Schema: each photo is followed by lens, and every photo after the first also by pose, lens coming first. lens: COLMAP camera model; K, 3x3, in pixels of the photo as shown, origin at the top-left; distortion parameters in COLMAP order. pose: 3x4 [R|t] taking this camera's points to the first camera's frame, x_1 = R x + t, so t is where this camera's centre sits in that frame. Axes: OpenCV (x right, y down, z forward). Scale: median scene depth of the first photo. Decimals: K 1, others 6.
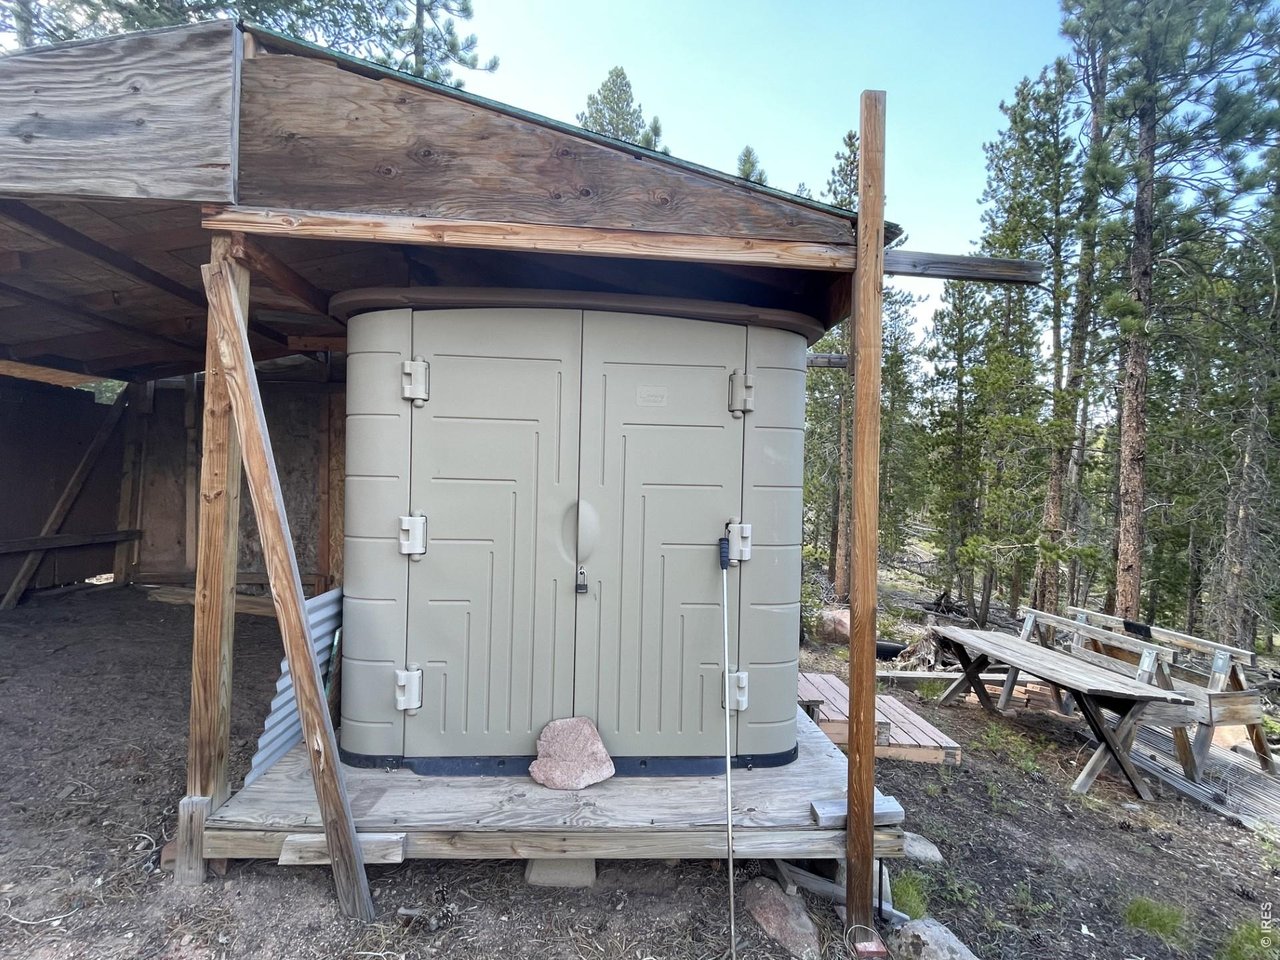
lens RADIAL K [[610.4, 0, 640.0], [0, 610.4, 480.0], [0, 0, 1]] dist [-0.002371, -0.000149]
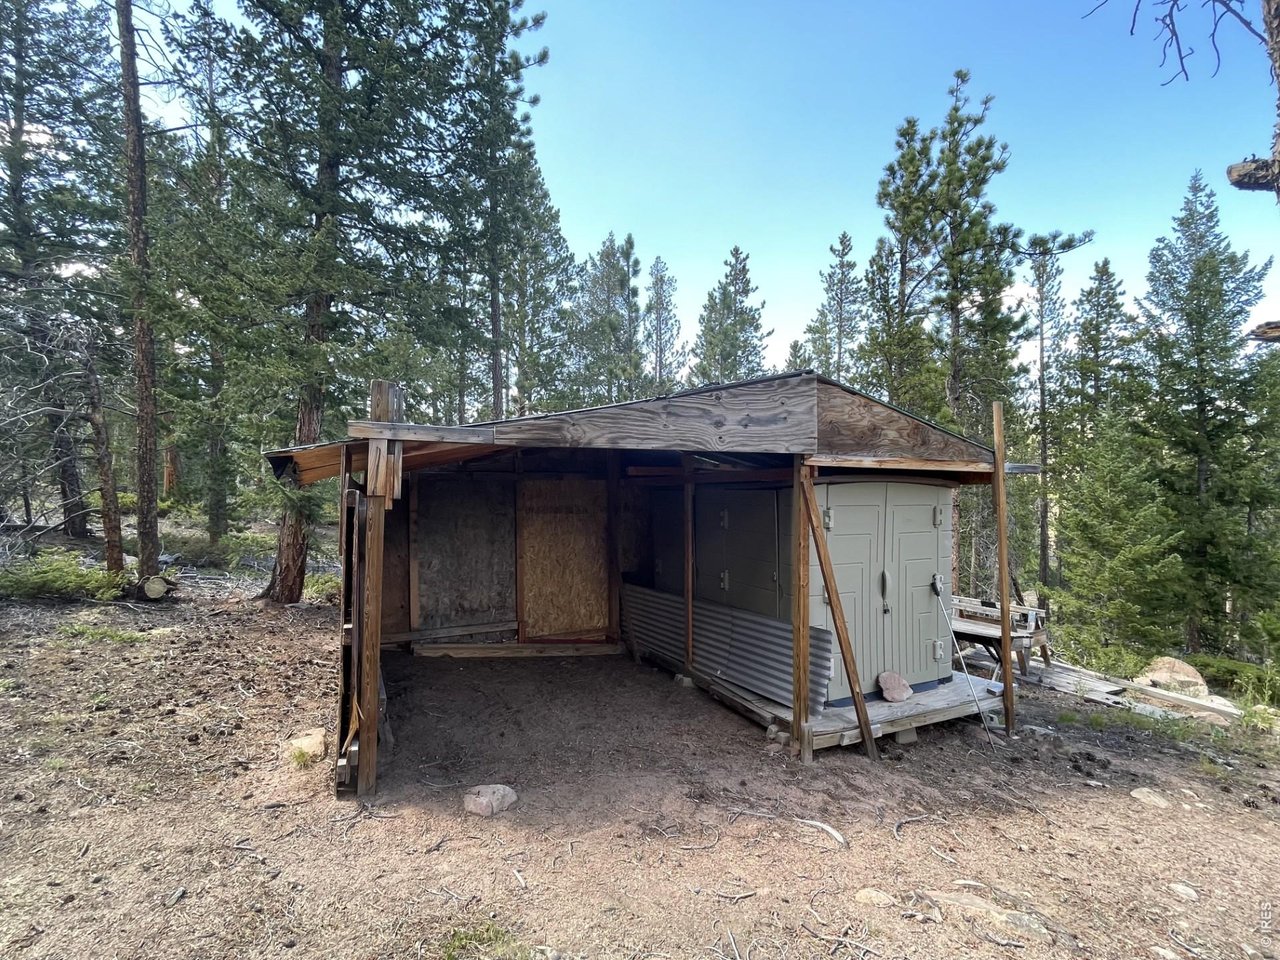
lens RADIAL K [[642.3, 0, 640.0], [0, 642.3, 480.0], [0, 0, 1]] dist [0.000951, 0.000023]
pose [[0.913490, -0.022113, 0.406259, -2.131846], [0.027428, 0.999597, -0.007266, -0.345155], [-0.405935, 0.017780, 0.913729, -0.854645]]
